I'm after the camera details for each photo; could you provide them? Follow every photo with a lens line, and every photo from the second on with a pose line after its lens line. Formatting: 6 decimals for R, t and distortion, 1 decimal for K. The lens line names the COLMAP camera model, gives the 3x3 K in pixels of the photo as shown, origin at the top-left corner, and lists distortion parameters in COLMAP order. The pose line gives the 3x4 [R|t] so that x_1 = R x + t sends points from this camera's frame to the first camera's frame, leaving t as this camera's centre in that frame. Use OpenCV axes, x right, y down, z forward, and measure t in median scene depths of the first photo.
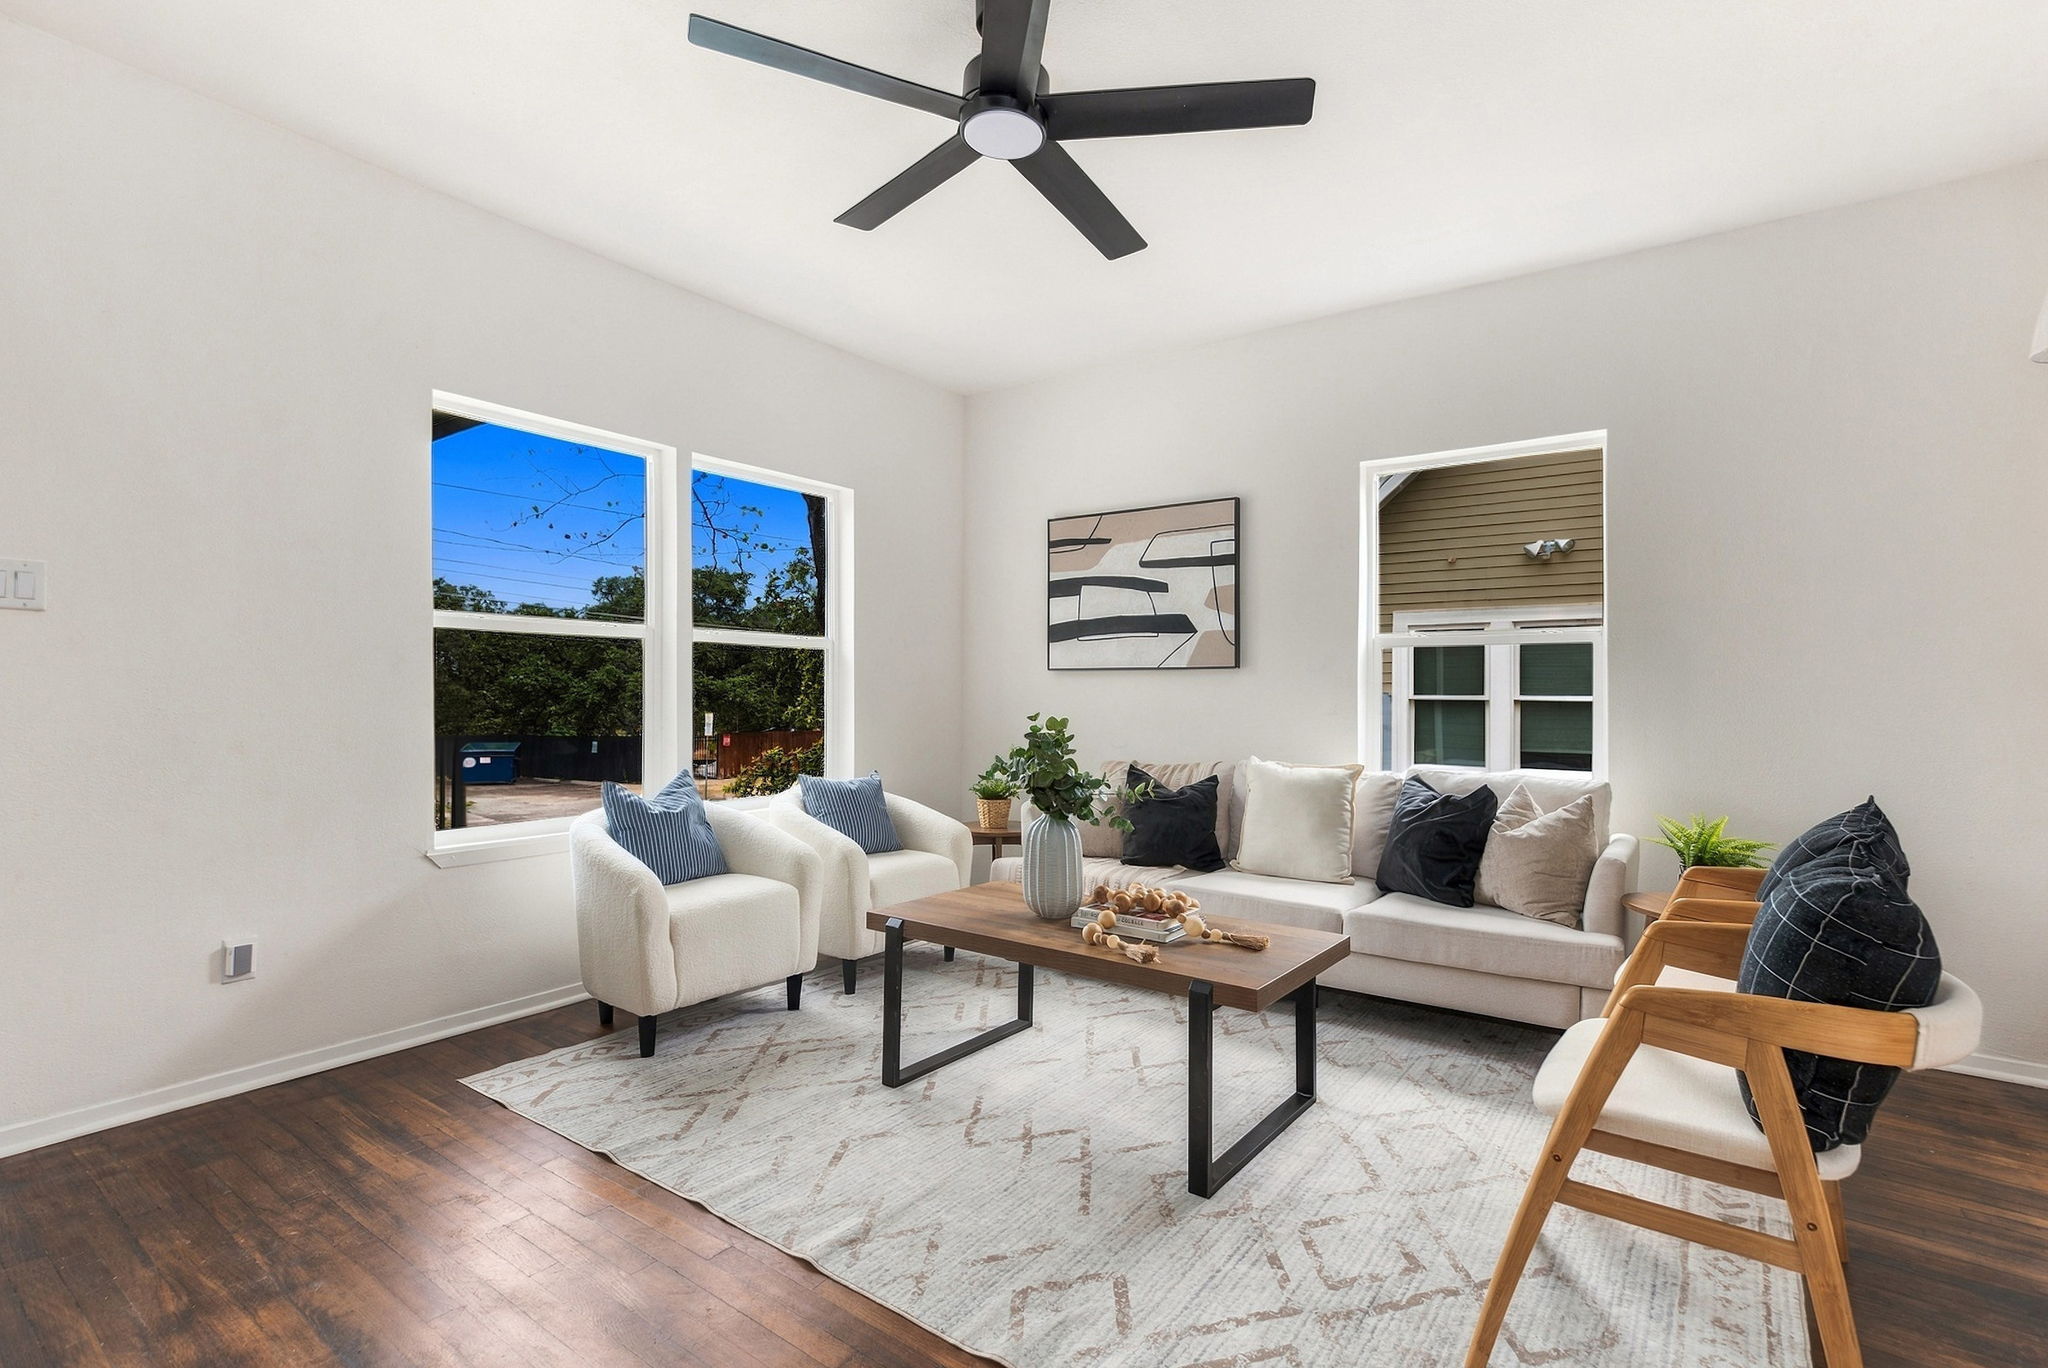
lens RADIAL K [[967.7, 0, 1018.8], [0, 967.7, 678.5], [0, 0, 1]] dist [-0.004689, 0.000615]
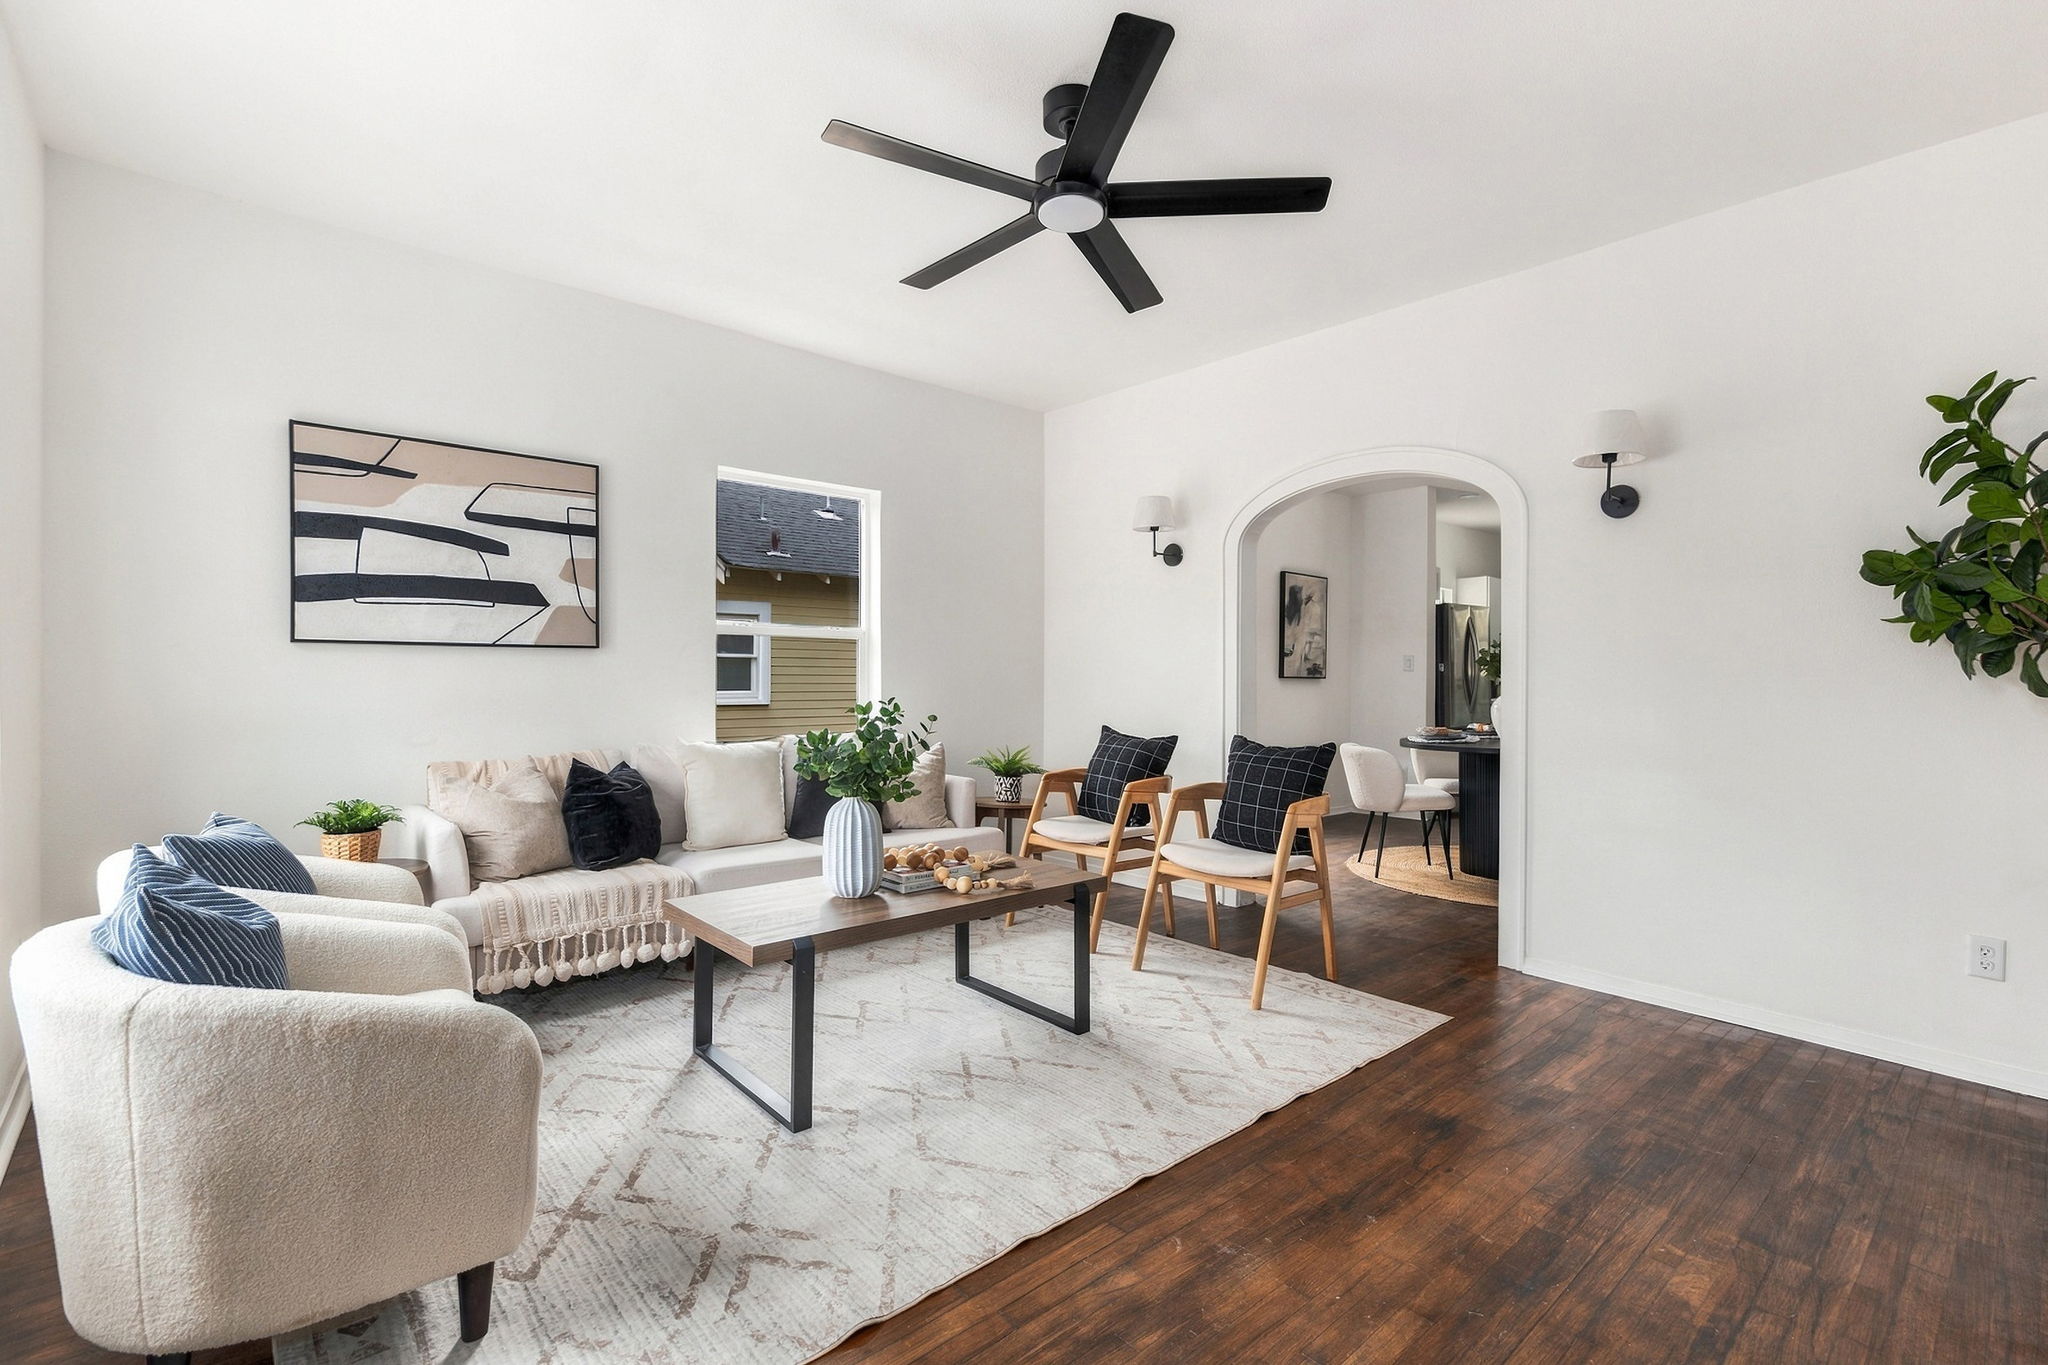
lens RADIAL K [[932.9, 0, 1039.8], [0, 932.9, 677.7], [0, 0, 1]] dist [-0.002313, 0.001110]
pose [[0.201294, -0.009779, 0.979482, -0.574252], [-0.018238, 0.999739, 0.013730, -0.002055], [-0.979361, -0.020628, 0.201064, 0.394910]]
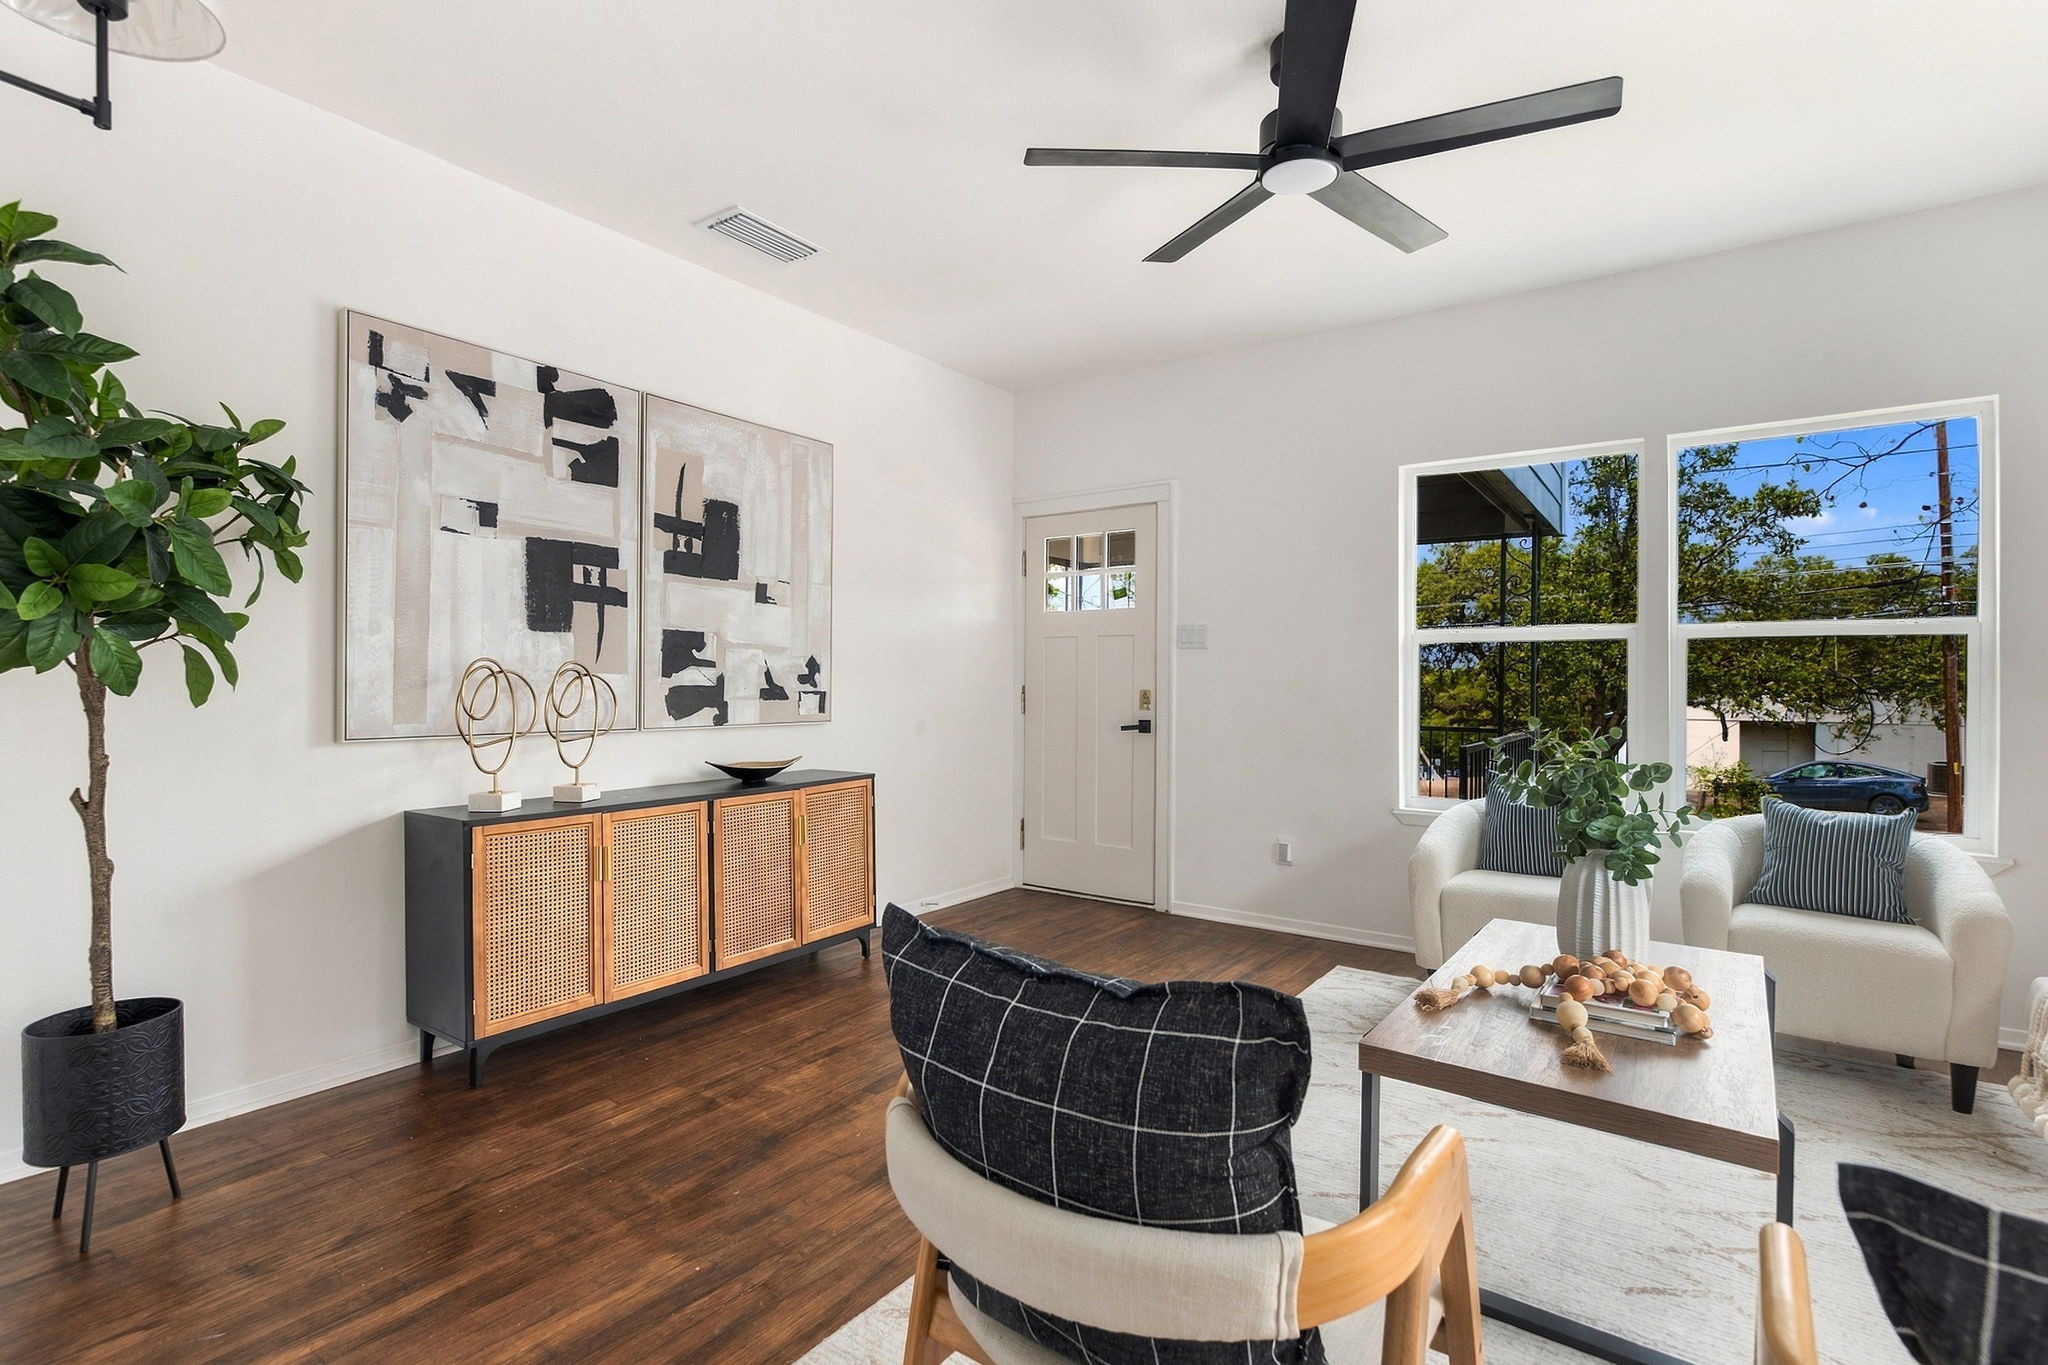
lens RADIAL K [[967.7, 0, 1027.7], [0, 967.7, 685.5], [0, 0, 1]] dist [-0.004689, 0.000615]
pose [[0.005212, -0.002381, -0.999984, 0.527049], [0.005373, 0.999983, -0.002353, 0.004089], [0.999972, -0.005361, 0.005224, 0.342531]]
